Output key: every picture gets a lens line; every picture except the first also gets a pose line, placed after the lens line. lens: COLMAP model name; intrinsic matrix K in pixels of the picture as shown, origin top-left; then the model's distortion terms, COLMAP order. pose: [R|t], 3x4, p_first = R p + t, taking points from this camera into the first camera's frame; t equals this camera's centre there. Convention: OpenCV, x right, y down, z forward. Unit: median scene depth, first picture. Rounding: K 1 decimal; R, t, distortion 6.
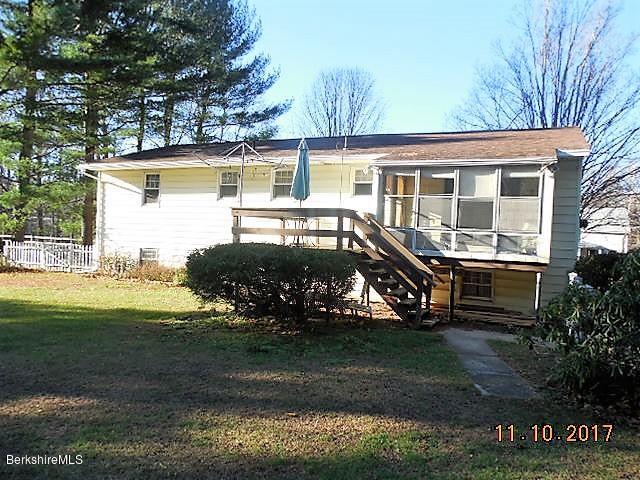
lens RADIAL K [[482.9, 0, 320.0], [0, 482.9, 240.0], [0, 0, 1]] dist [0.014054, -0.001947]
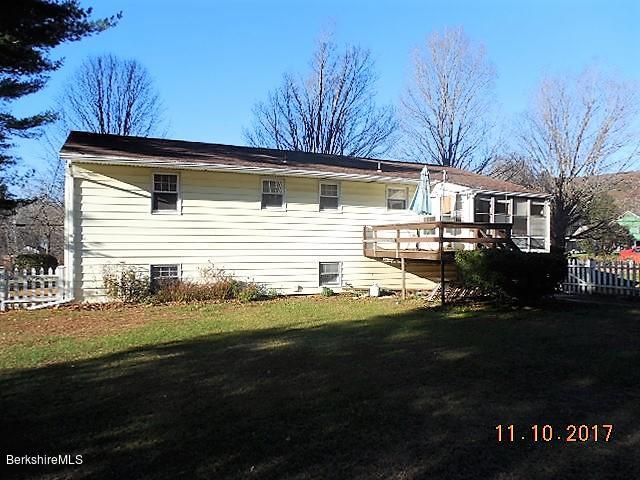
lens RADIAL K [[482.9, 0, 320.0], [0, 482.9, 240.0], [0, 0, 1]] dist [0.014054, -0.001947]
pose [[0.642664, -0.025370, 0.765728, -1.269838], [0.030846, 0.999498, 0.007227, -0.034878], [-0.765527, 0.018976, 0.643124, 0.421827]]
